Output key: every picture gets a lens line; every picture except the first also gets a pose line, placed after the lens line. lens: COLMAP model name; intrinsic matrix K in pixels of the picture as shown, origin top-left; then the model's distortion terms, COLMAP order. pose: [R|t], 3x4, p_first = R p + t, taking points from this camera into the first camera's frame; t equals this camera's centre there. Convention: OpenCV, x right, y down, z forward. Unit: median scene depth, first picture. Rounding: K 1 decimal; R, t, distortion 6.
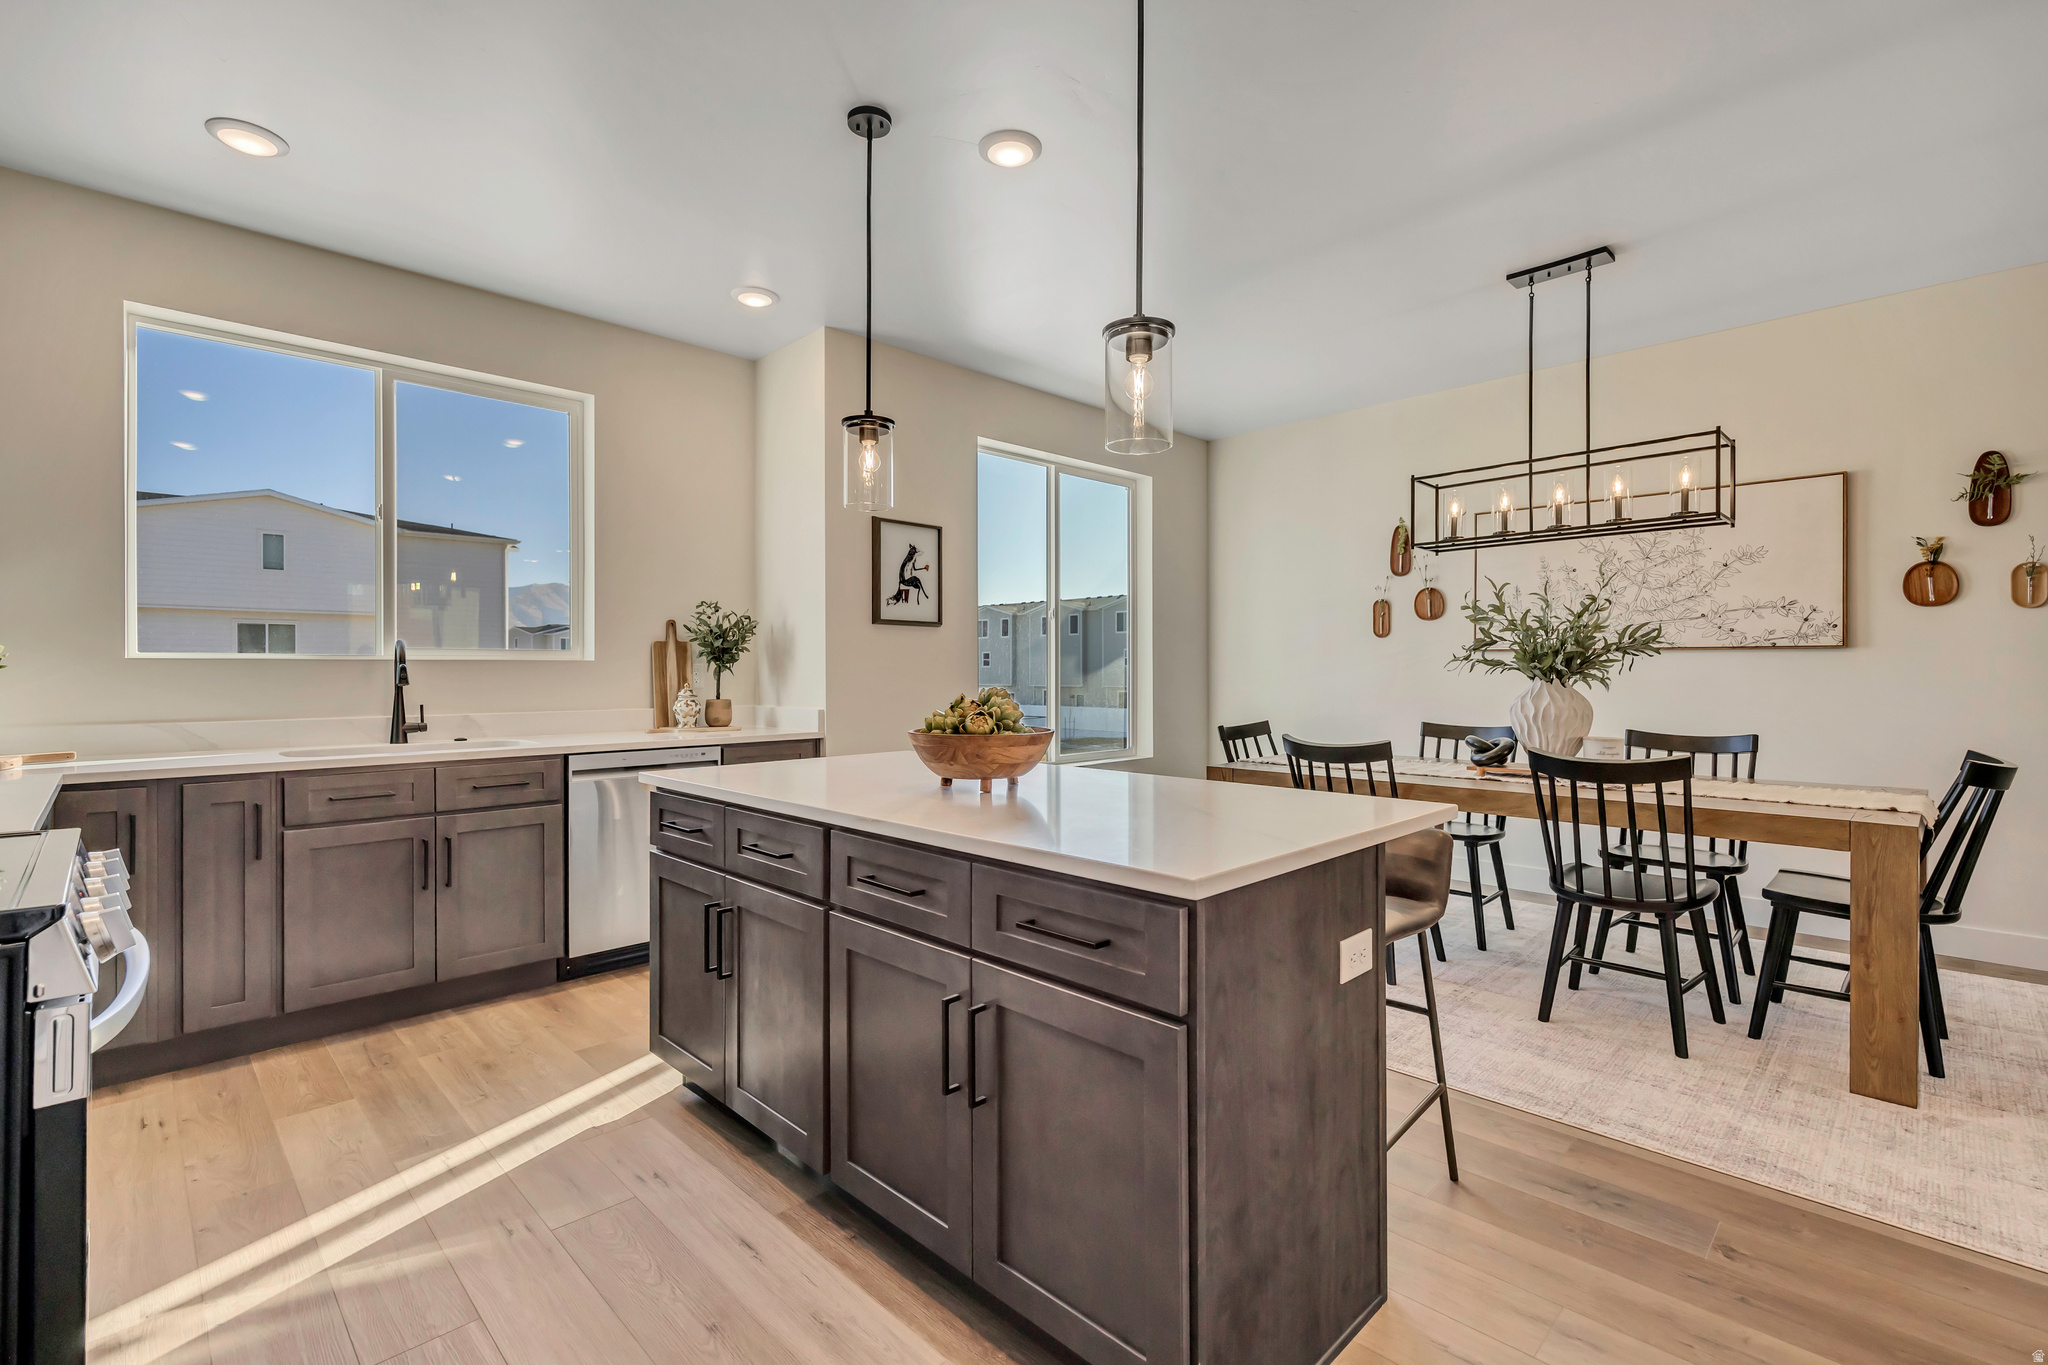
lens RADIAL K [[913.8, 0, 1032.4], [0, 913.8, 669.1], [0, 0, 1]] dist [0.001635, 0.000110]
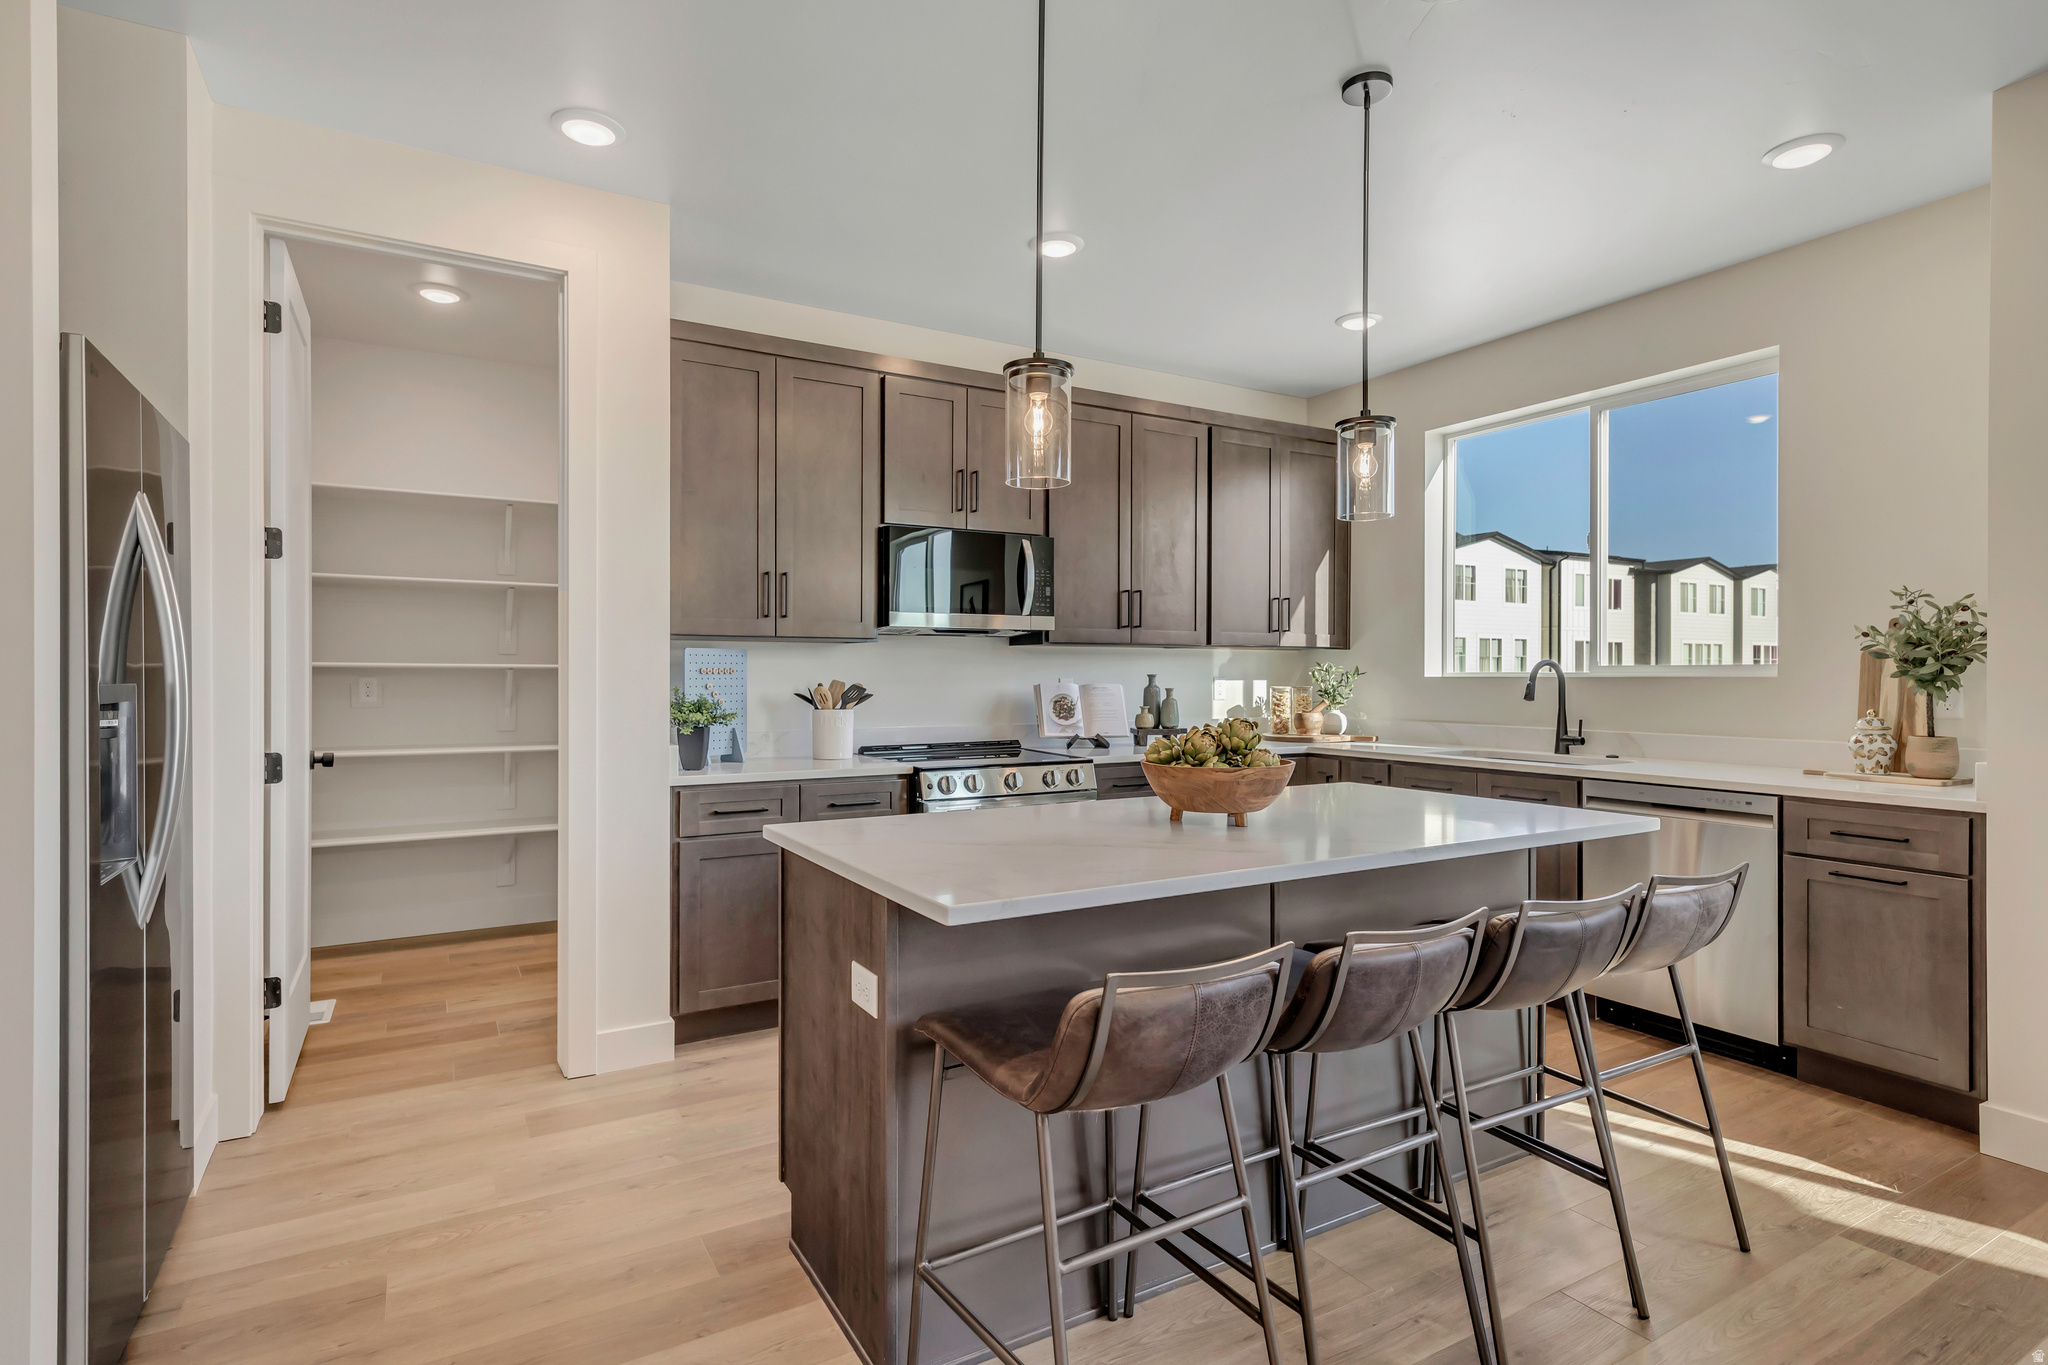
lens RADIAL K [[1022.8, 0, 1024.5], [0, 1022.8, 677.9], [0, 0, 1]] dist [0.008126, 0.002062]
pose [[-0.264034, 0.006036, -0.964494, 0.532367], [0.002938, 0.999981, 0.005454, -0.014751], [0.964509, -0.001394, -0.264047, 0.566467]]
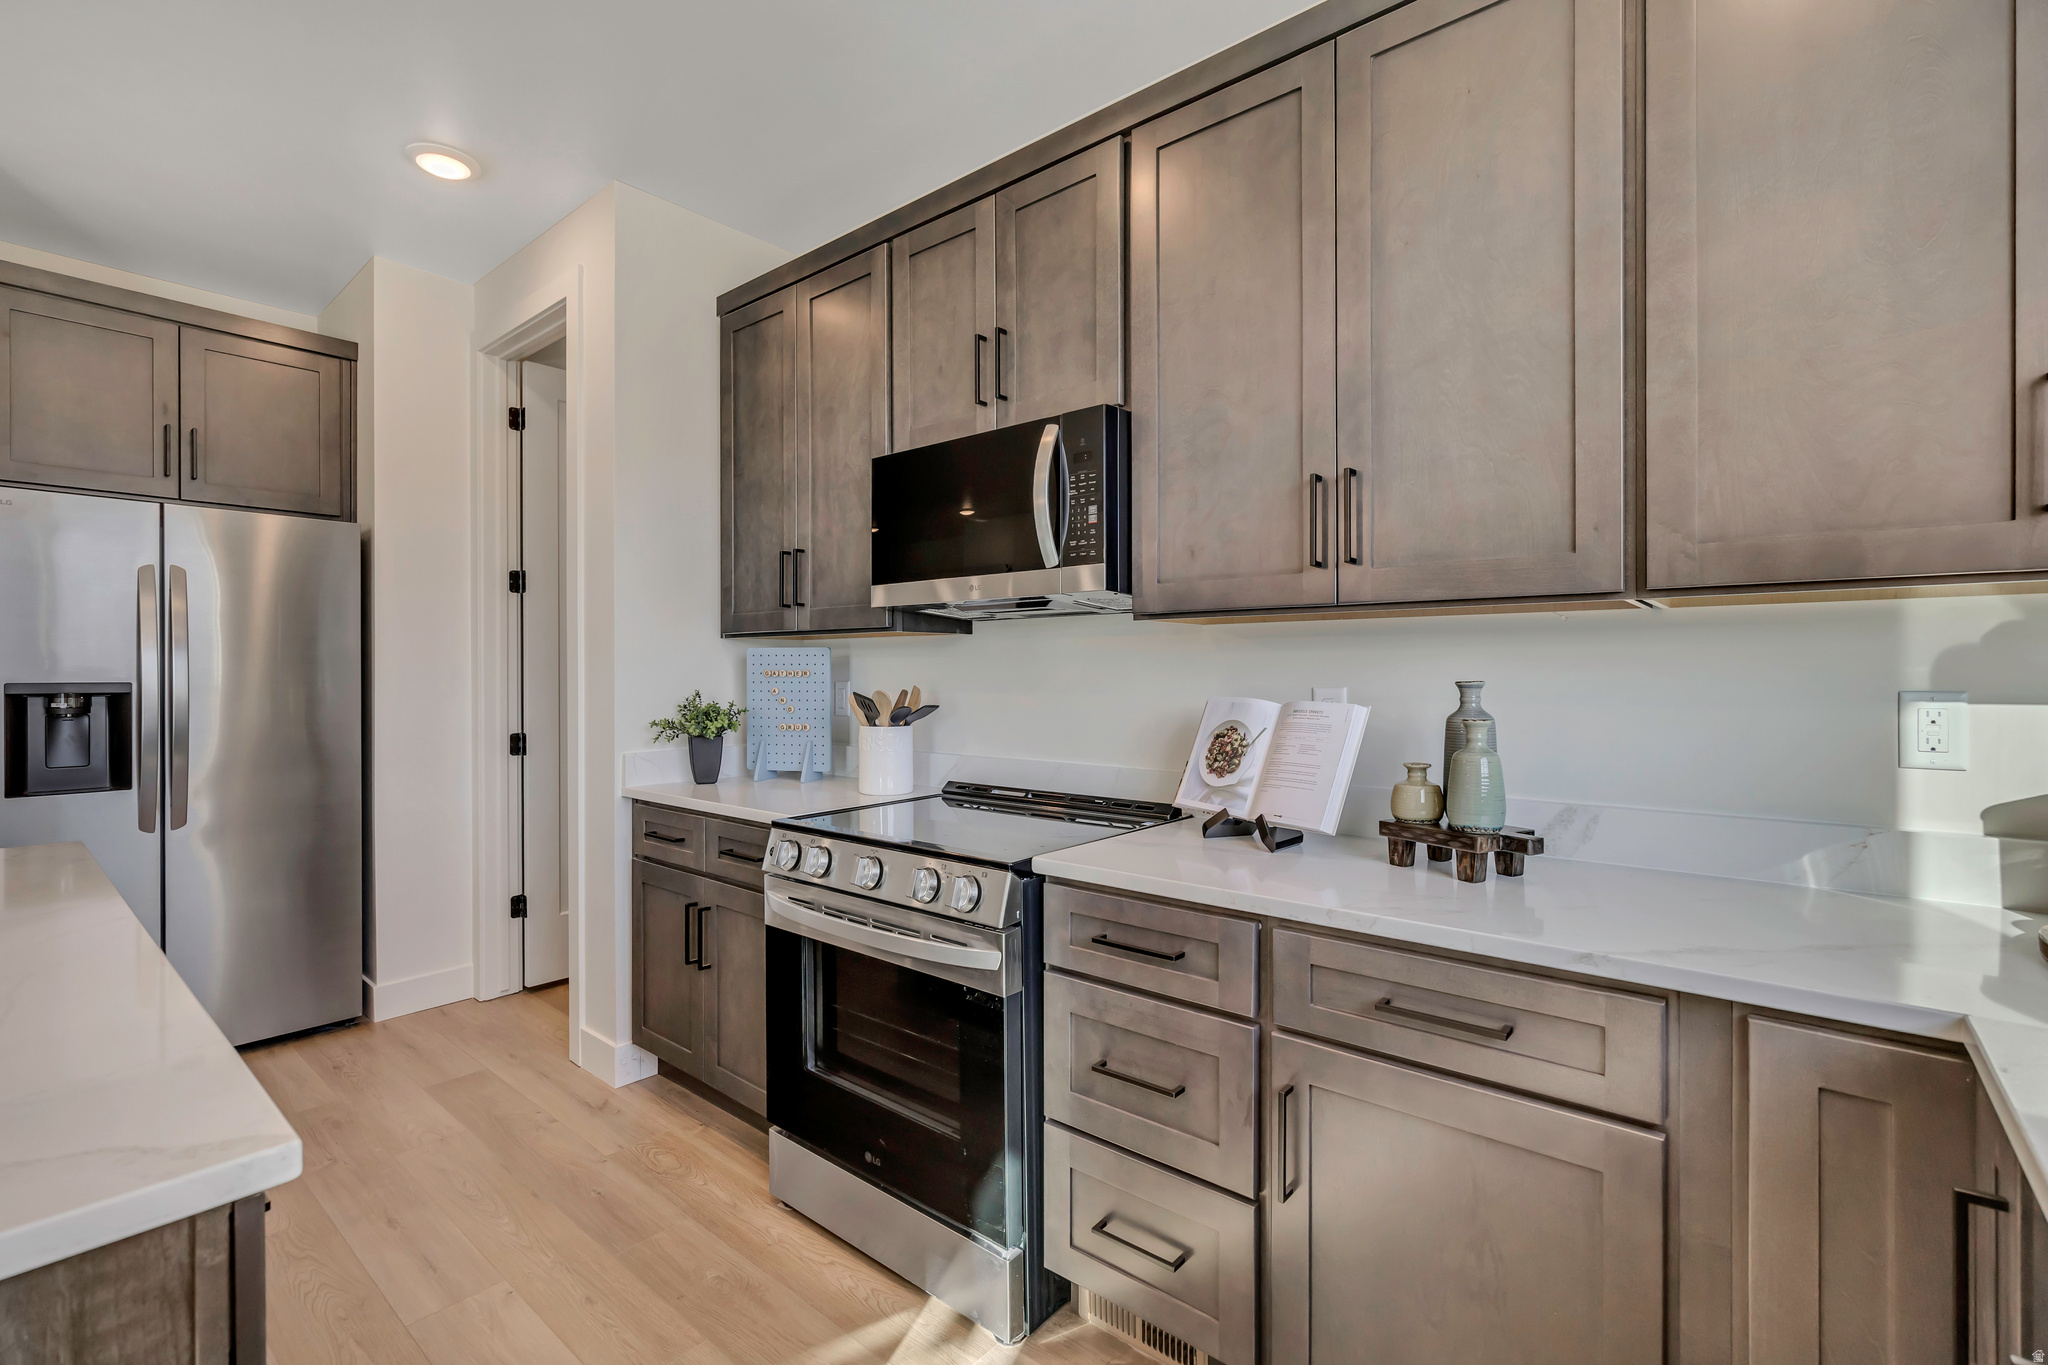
lens RADIAL K [[913.8, 0, 1032.4], [0, 913.8, 669.1], [0, 0, 1]] dist [0.001635, 0.000110]
pose [[-0.996165, 0.003875, -0.087414, -0.368215], [0.004339, 0.999977, -0.005118, -0.015987], [0.087392, -0.005478, -0.996159, 0.767207]]
